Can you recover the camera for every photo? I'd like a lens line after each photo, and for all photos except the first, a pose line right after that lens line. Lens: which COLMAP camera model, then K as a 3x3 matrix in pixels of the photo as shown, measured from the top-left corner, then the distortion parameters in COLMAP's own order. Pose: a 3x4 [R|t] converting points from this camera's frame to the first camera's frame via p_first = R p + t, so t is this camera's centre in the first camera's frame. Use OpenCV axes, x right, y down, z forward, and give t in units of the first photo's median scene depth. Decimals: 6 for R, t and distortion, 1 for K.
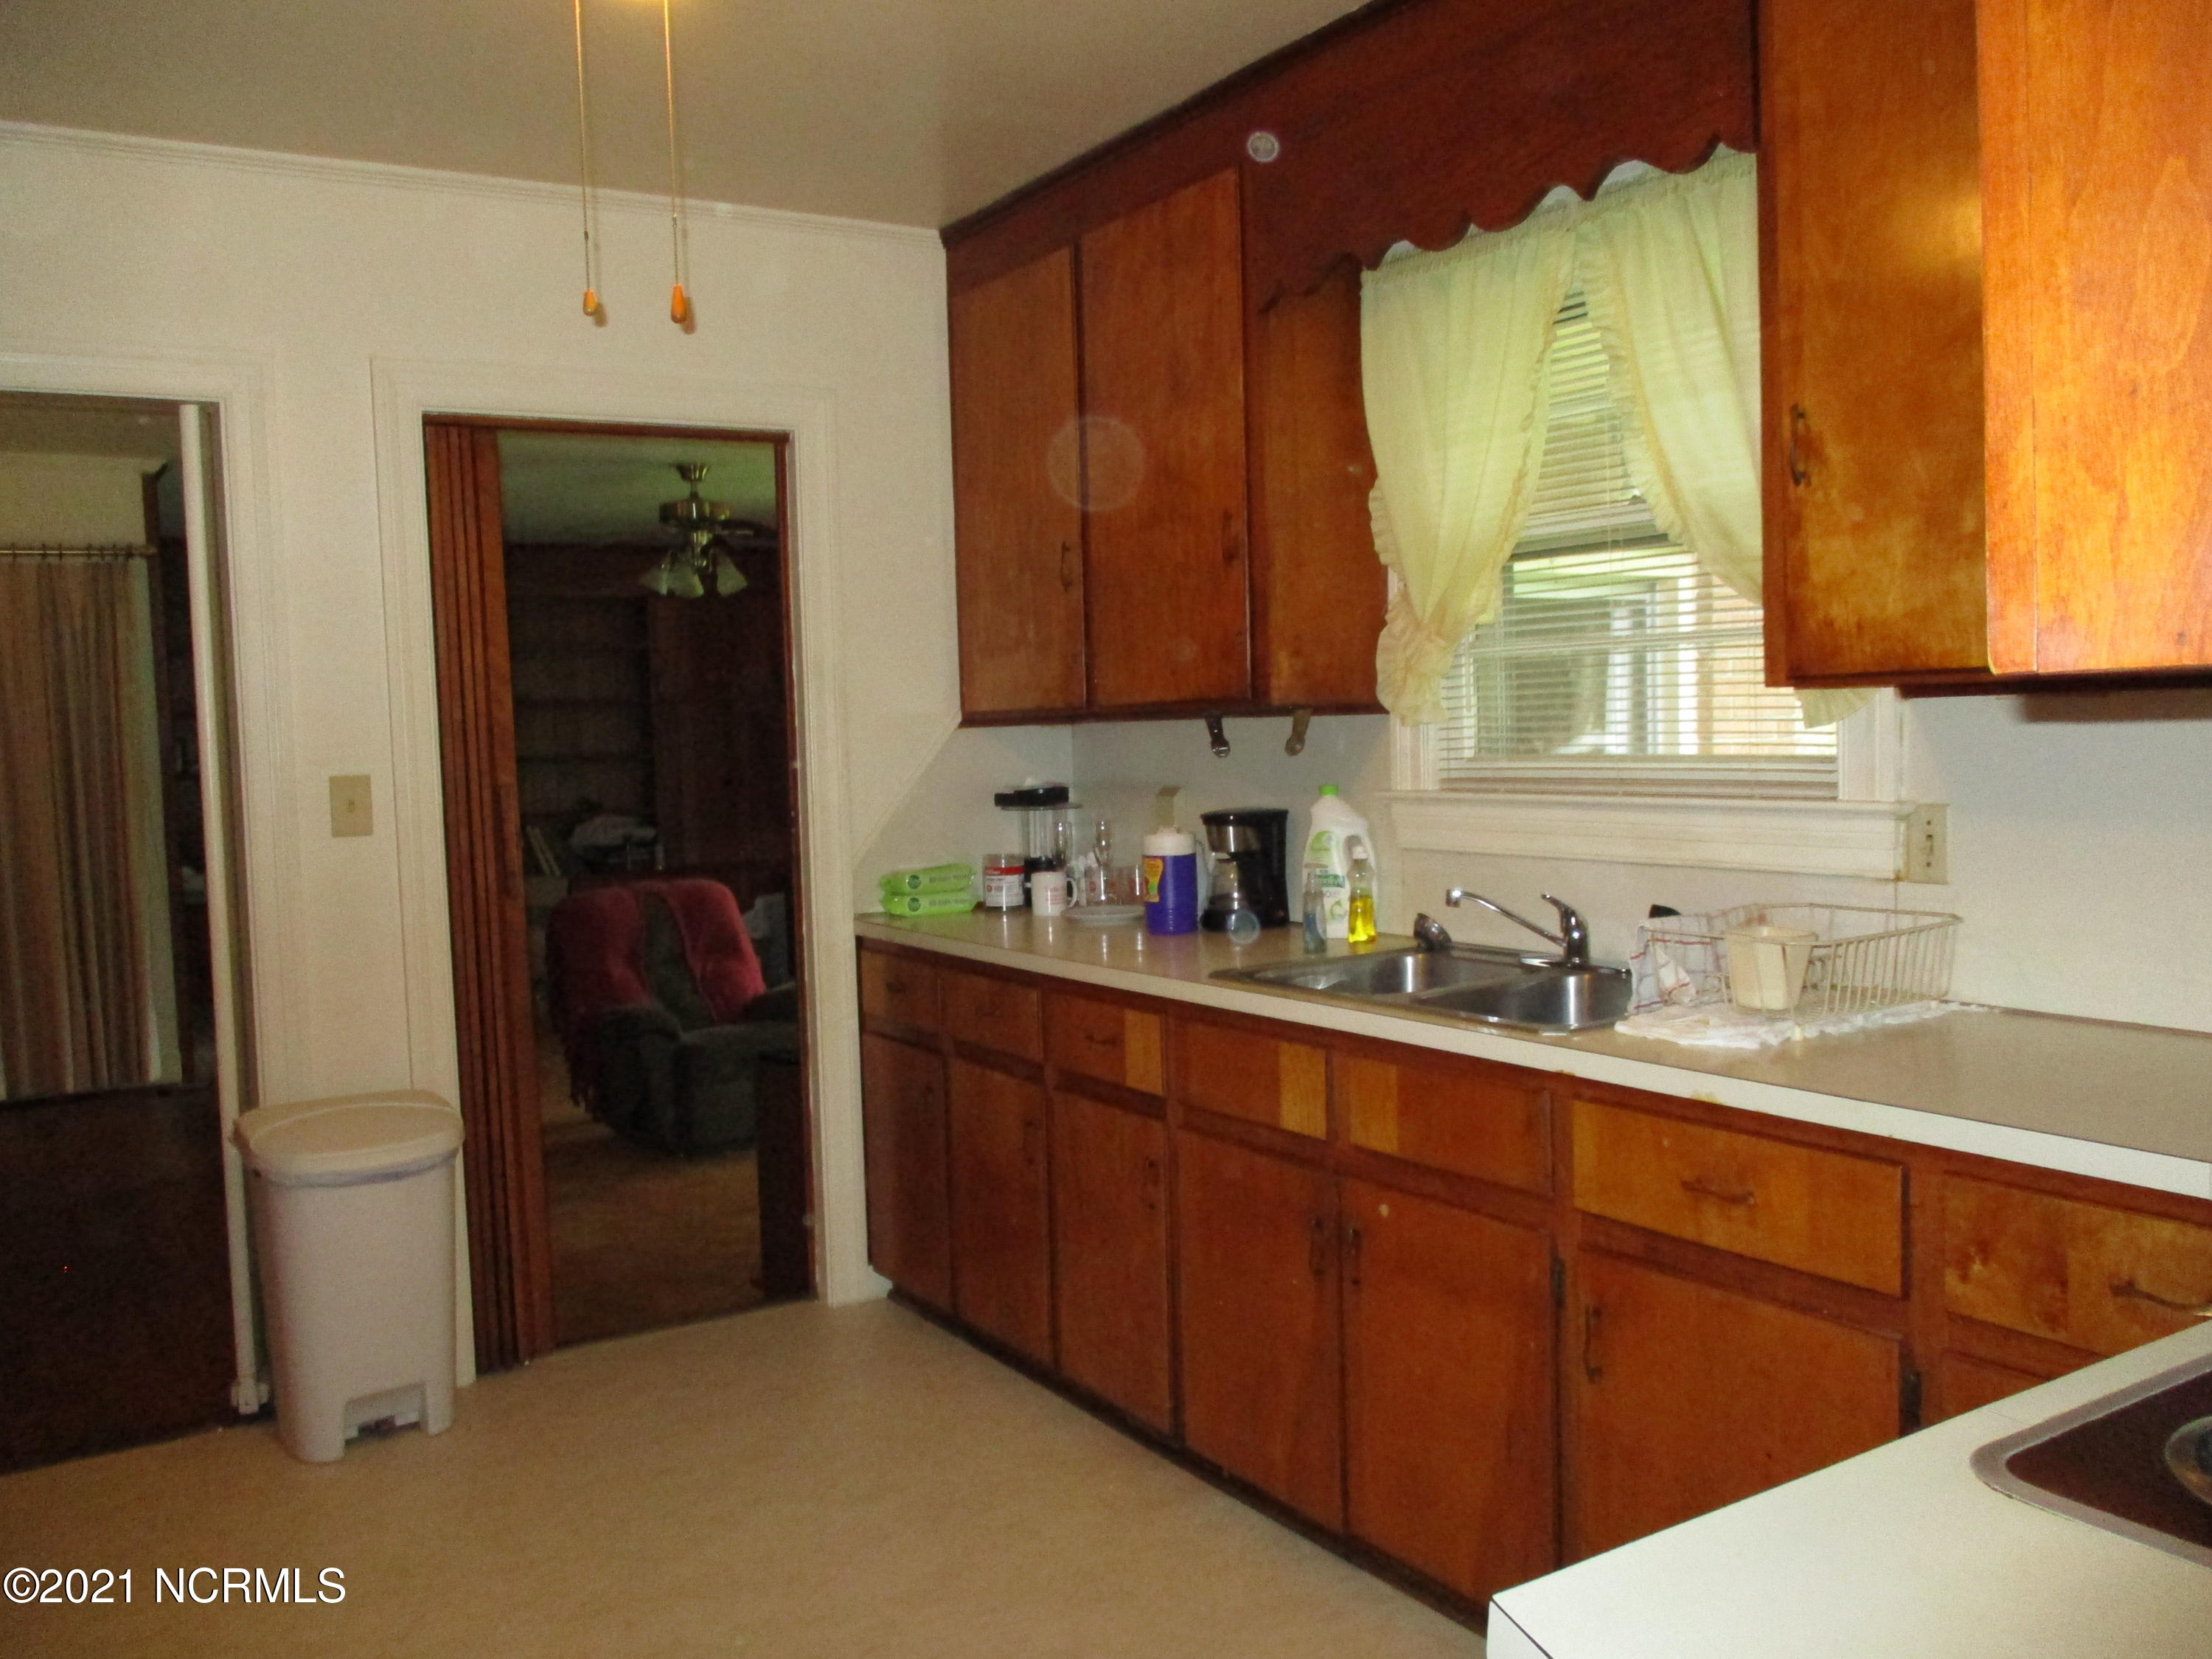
lens RADIAL K [[1859.2, 0, 1104.7], [0, 1859.2, 818.9], [0, 0, 1]] dist [-0.018426, -0.018008]
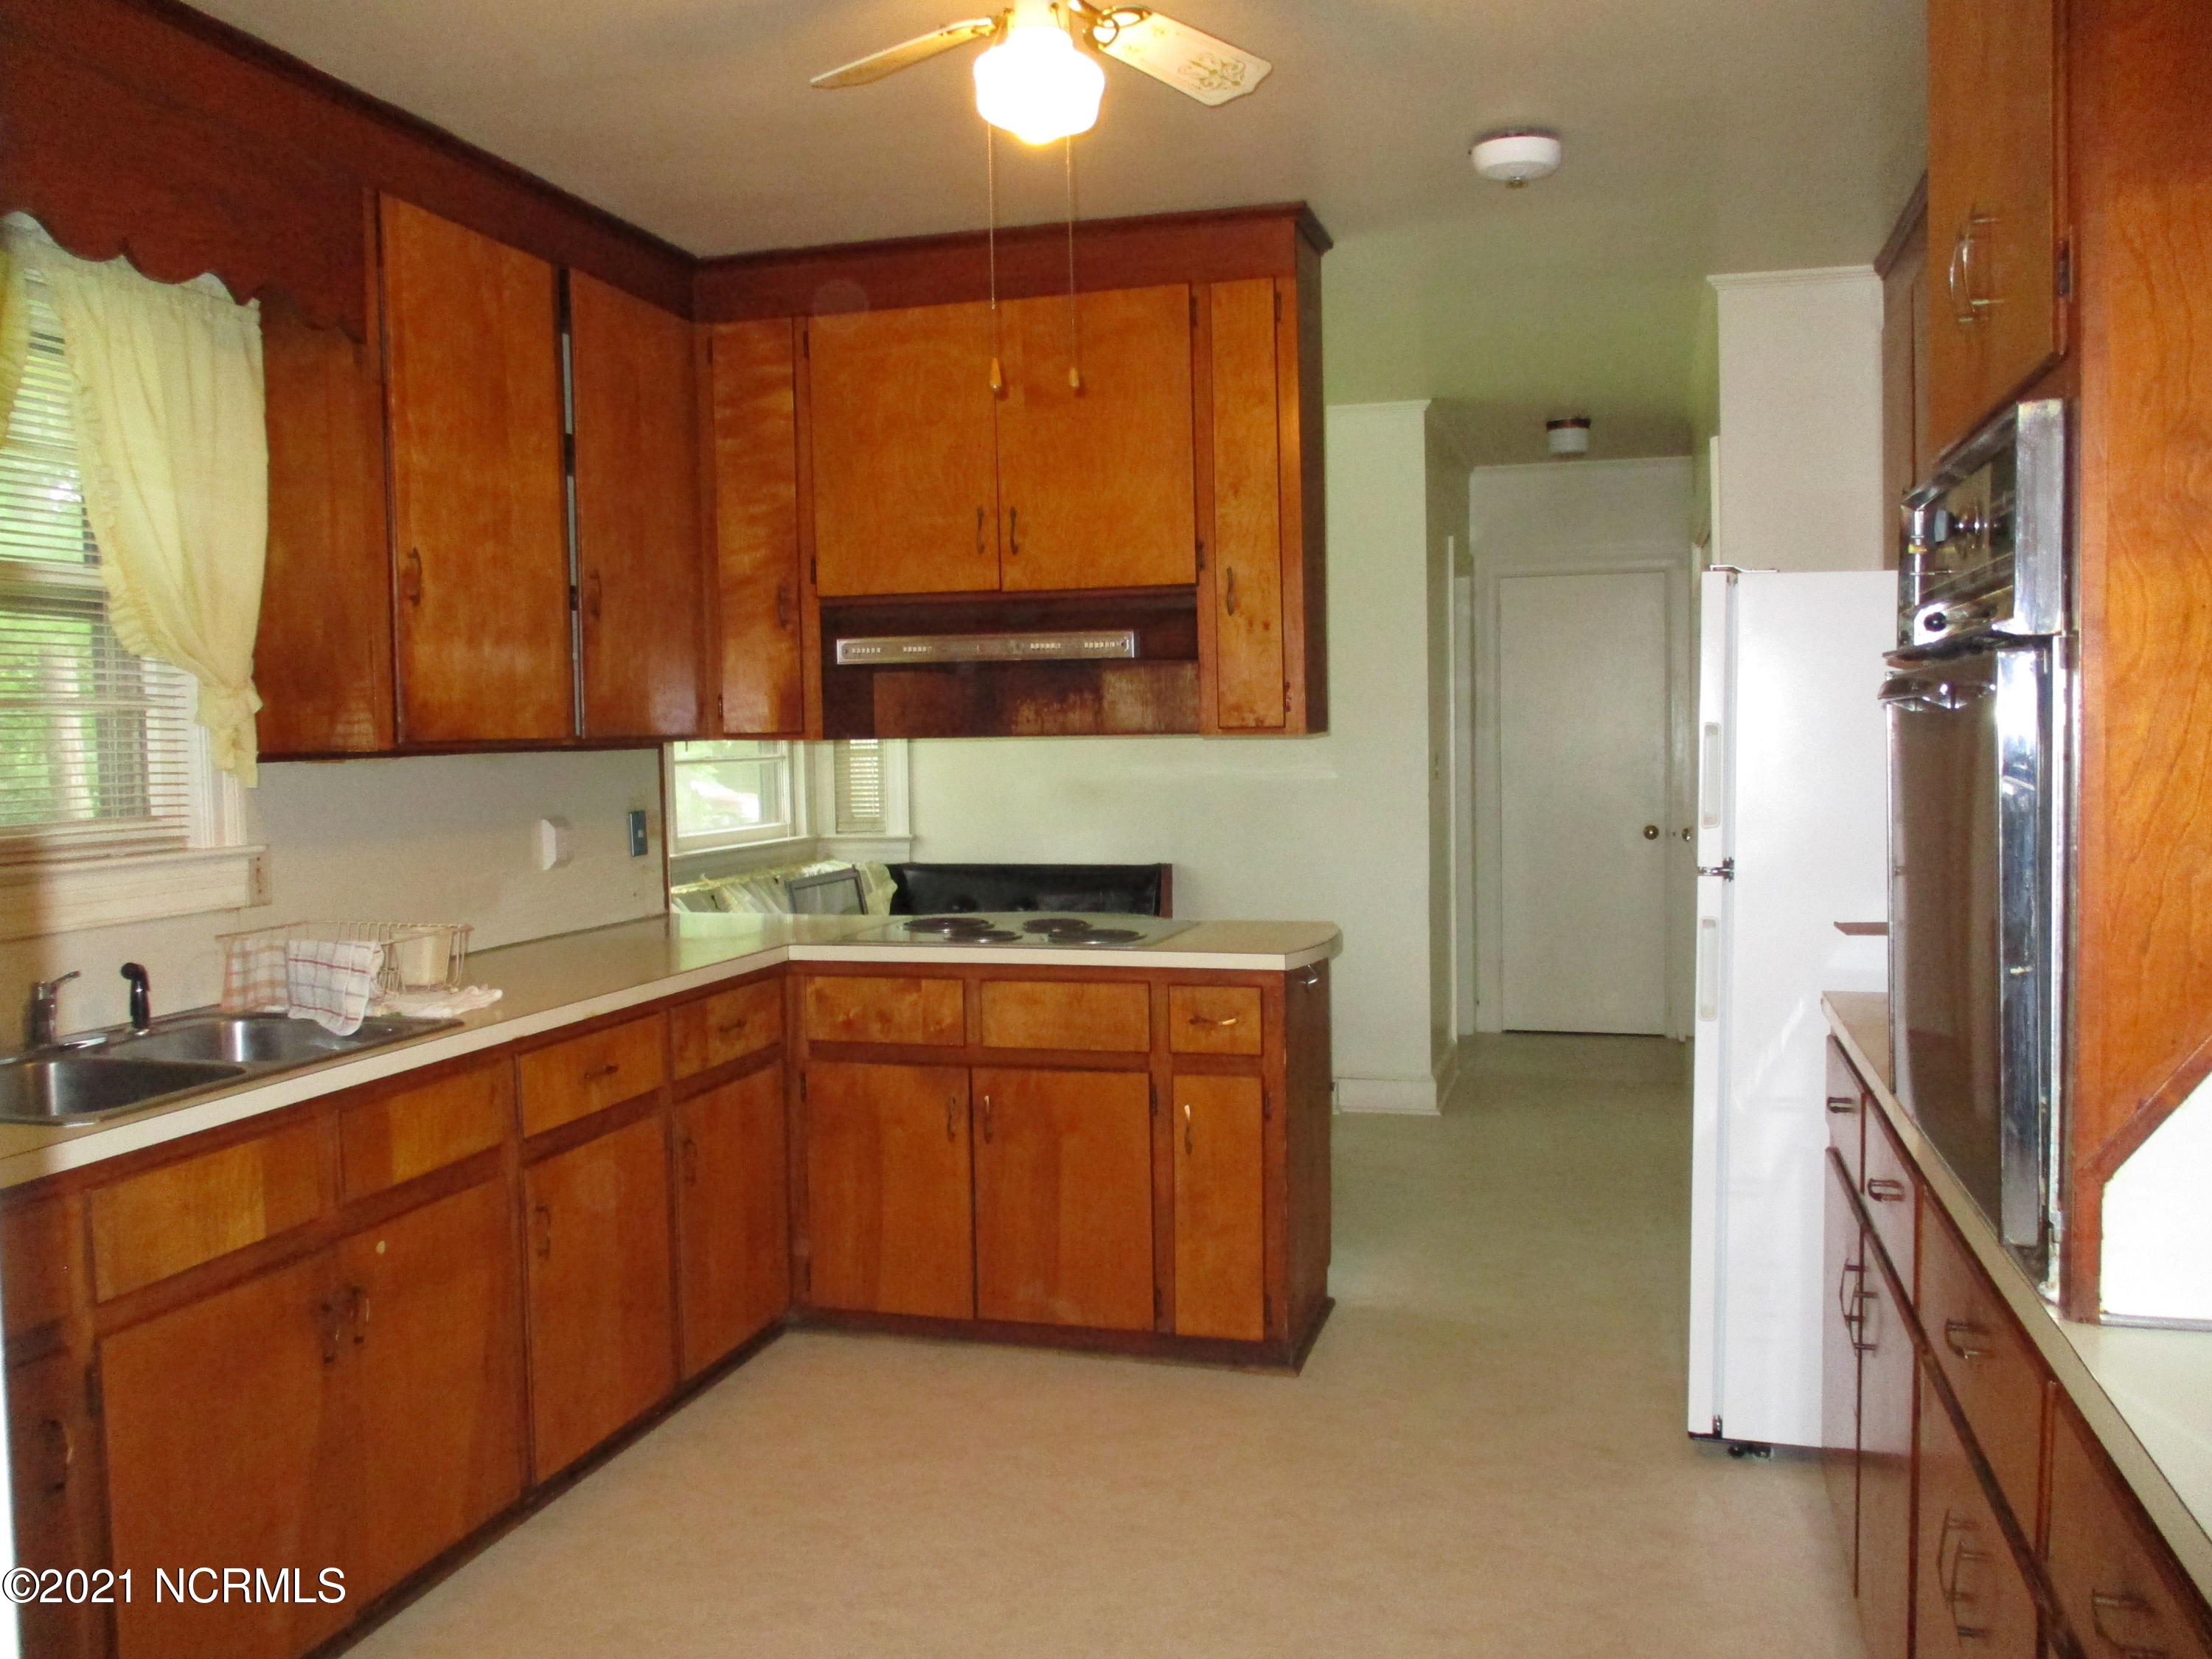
lens RADIAL K [[1859.2, 0, 1104.5], [0, 1859.2, 837.6], [0, 0, 1]] dist [-0.018426, -0.018008]
pose [[-0.678067, 0.011164, 0.734915, -0.893142], [0.090761, 0.993504, 0.068648, -0.047848], [-0.729375, 0.113250, -0.674675, 1.418078]]
